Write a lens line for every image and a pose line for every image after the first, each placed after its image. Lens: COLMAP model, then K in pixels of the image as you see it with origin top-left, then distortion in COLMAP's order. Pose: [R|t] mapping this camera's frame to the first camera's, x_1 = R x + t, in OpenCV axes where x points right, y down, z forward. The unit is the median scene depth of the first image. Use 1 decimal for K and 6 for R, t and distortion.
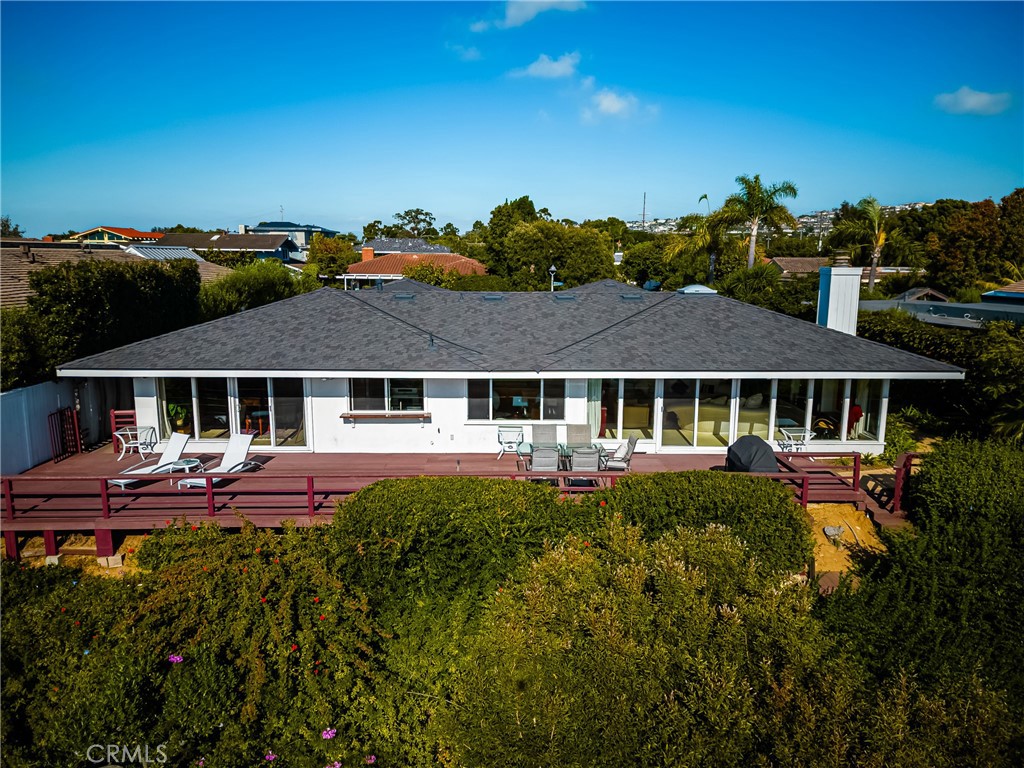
lens RADIAL K [[751.7, 0, 512.0], [0, 751.7, 384.0], [0, 0, 1]] dist [0.005199, 0.000924]
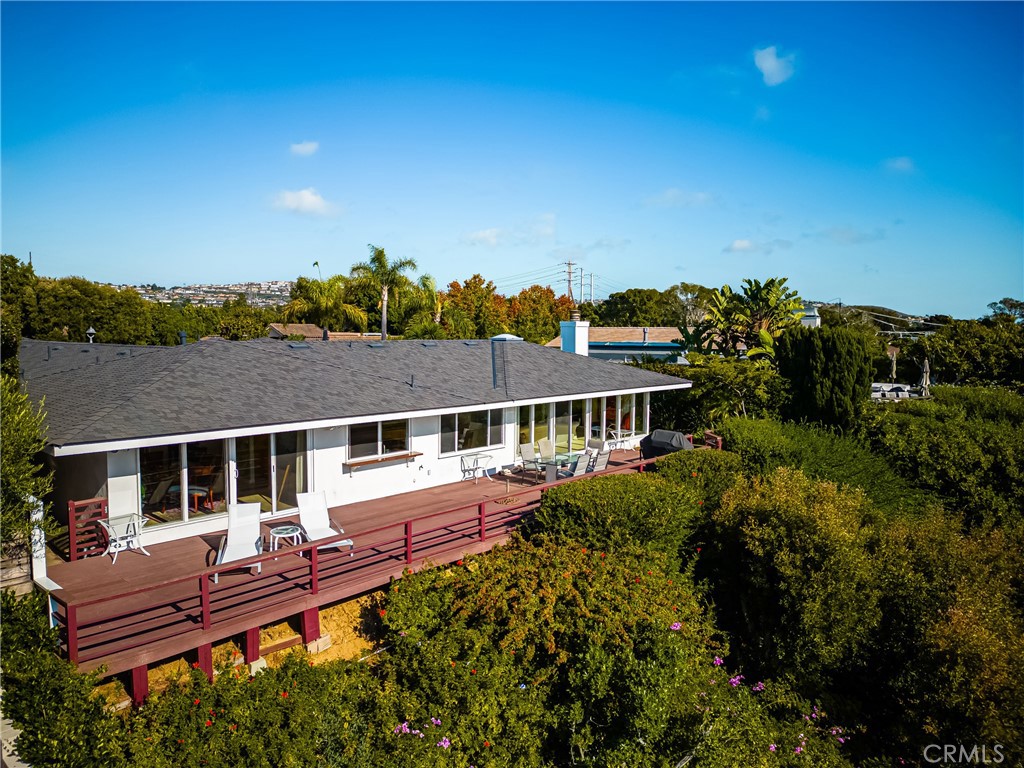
lens RADIAL K [[703.7, 0, 512.0], [0, 703.7, 384.0], [0, 0, 1]] dist [0.006191, 0.001383]
pose [[0.696856, -0.055978, 0.715023, -0.704774], [0.116818, 0.992495, -0.036149, -0.003199], [-0.707634, 0.108718, 0.698165, 0.215470]]
